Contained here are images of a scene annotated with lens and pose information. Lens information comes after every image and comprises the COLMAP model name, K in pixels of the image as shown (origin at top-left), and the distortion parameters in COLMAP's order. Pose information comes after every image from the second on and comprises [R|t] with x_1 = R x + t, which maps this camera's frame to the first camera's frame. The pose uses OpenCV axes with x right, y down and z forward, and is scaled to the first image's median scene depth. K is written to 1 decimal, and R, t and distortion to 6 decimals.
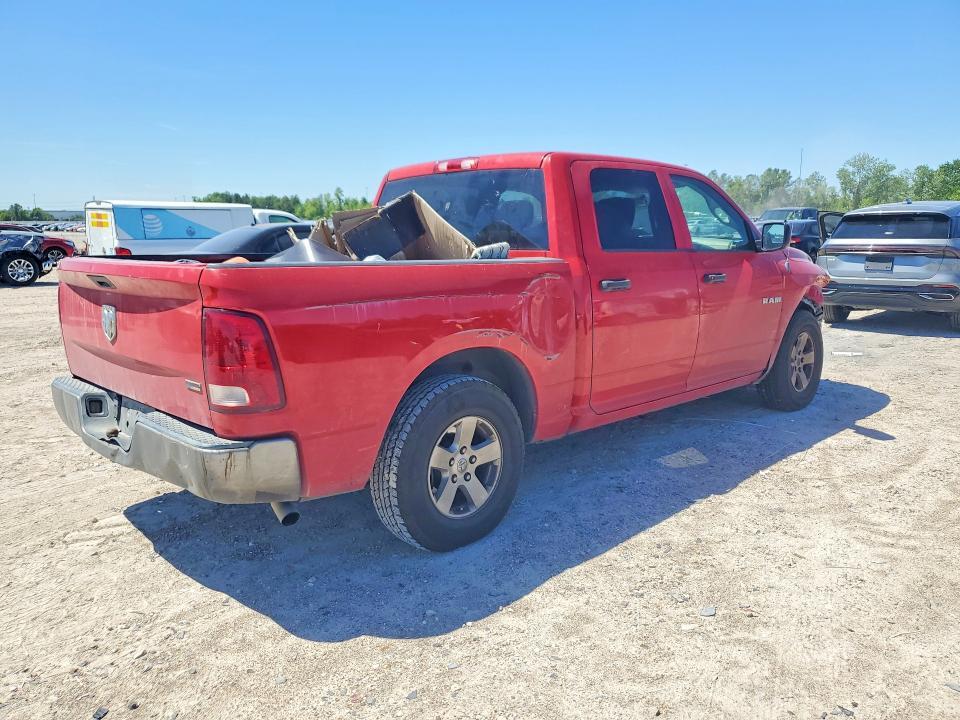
lens RADIAL K [[767.7, 0, 457.6], [0, 767.7, 361.1], [0, 0, 1]] dist [0.012895, 0.003184]
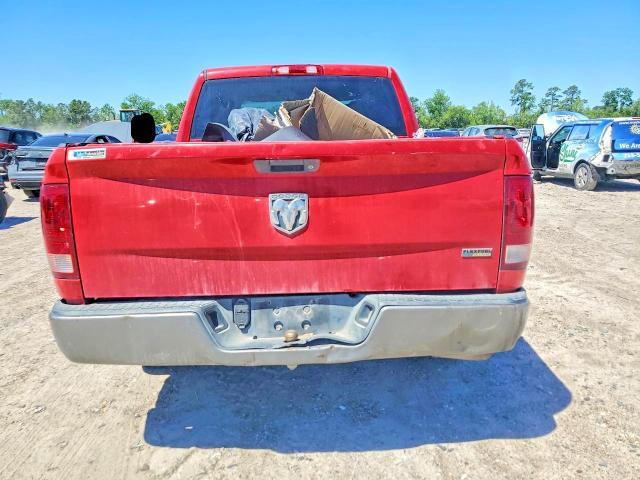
lens RADIAL K [[511.8, 0, 305.0], [0, 511.8, 240.8], [0, 0, 1]] dist [0.012895, 0.003184]
pose [[0.664448, -0.148605, 0.732410, -0.723280], [0.135489, 0.987744, 0.077495, -0.050003], [-0.734950, 0.047742, 0.676439, 0.497078]]
